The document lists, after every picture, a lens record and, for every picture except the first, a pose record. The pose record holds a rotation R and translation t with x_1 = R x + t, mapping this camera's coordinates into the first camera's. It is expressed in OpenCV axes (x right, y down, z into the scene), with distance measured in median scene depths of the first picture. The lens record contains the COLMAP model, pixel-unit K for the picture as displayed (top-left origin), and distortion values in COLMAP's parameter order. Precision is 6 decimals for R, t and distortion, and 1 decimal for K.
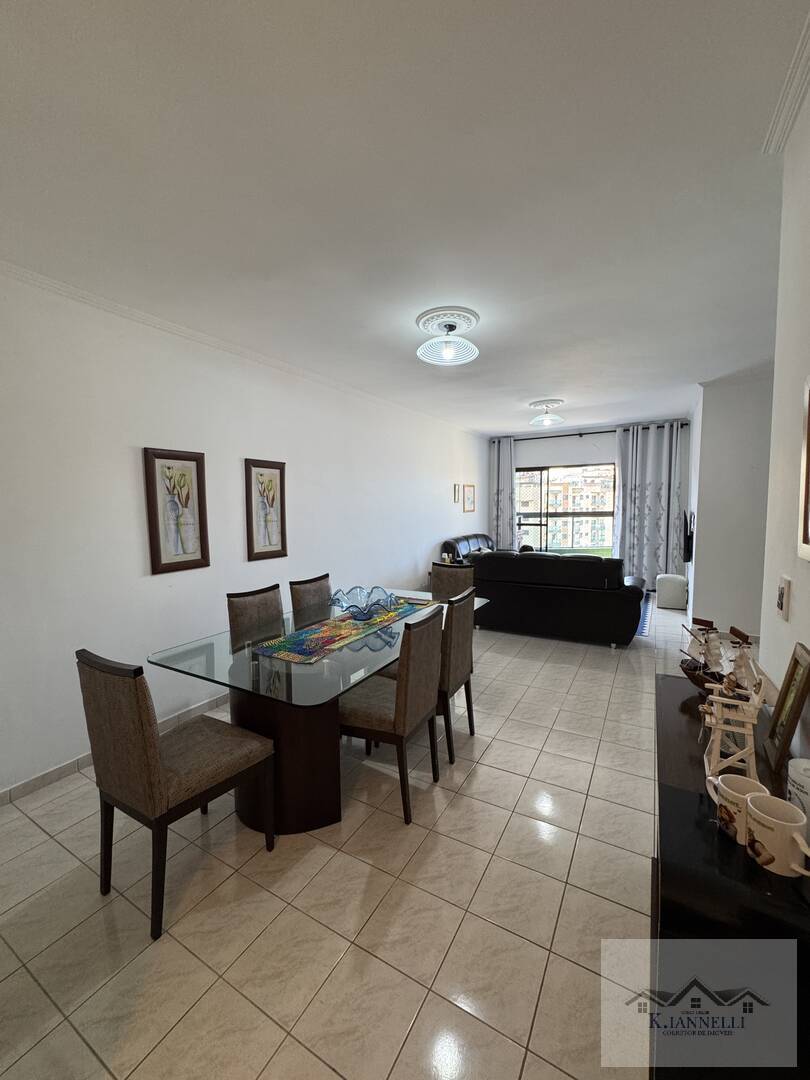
lens RADIAL K [[431.4, 0, 406.4], [0, 431.4, 538.5], [0, 0, 1]] dist [-0.001414, 0.000771]
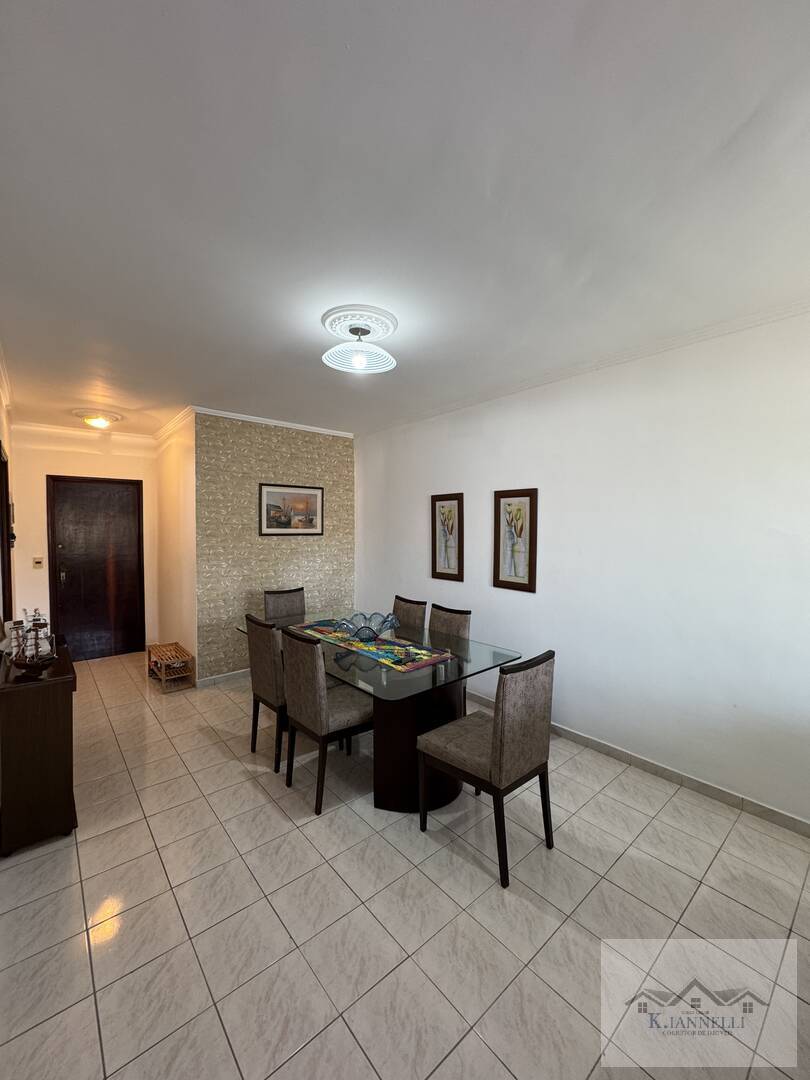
lens RADIAL K [[431.4, 0, 403.0], [0, 431.4, 542.5], [0, 0, 1]] dist [-0.001414, 0.000771]
pose [[-0.336405, 0.013815, -0.941616, 0.709393], [-0.105187, 0.993084, 0.052150, -0.087850], [0.935825, 0.116590, -0.332625, 1.131303]]
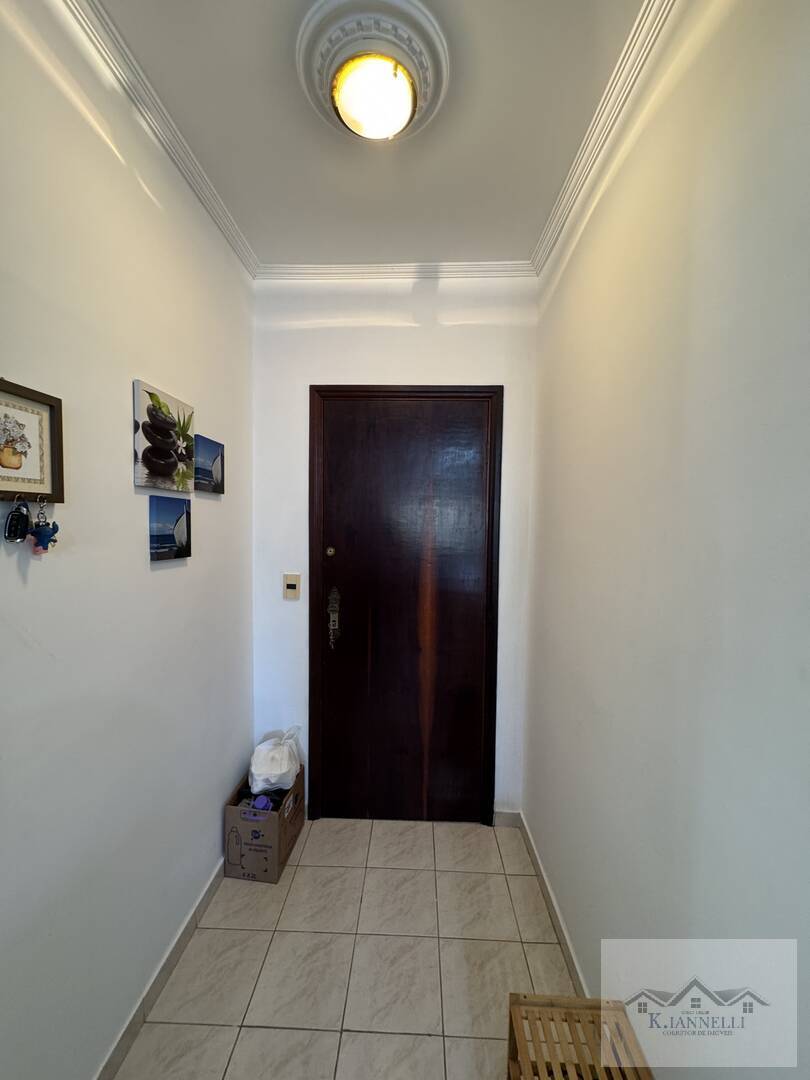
lens RADIAL K [[431.4, 0, 403.1], [0, 431.4, 536.8], [0, 0, 1]] dist [-0.001414, 0.000771]
pose [[-0.886231, -0.000424, -0.463244, 0.329590], [-0.073621, 0.987419, 0.139942, -0.042411], [0.457357, 0.158125, -0.875112, 0.660141]]
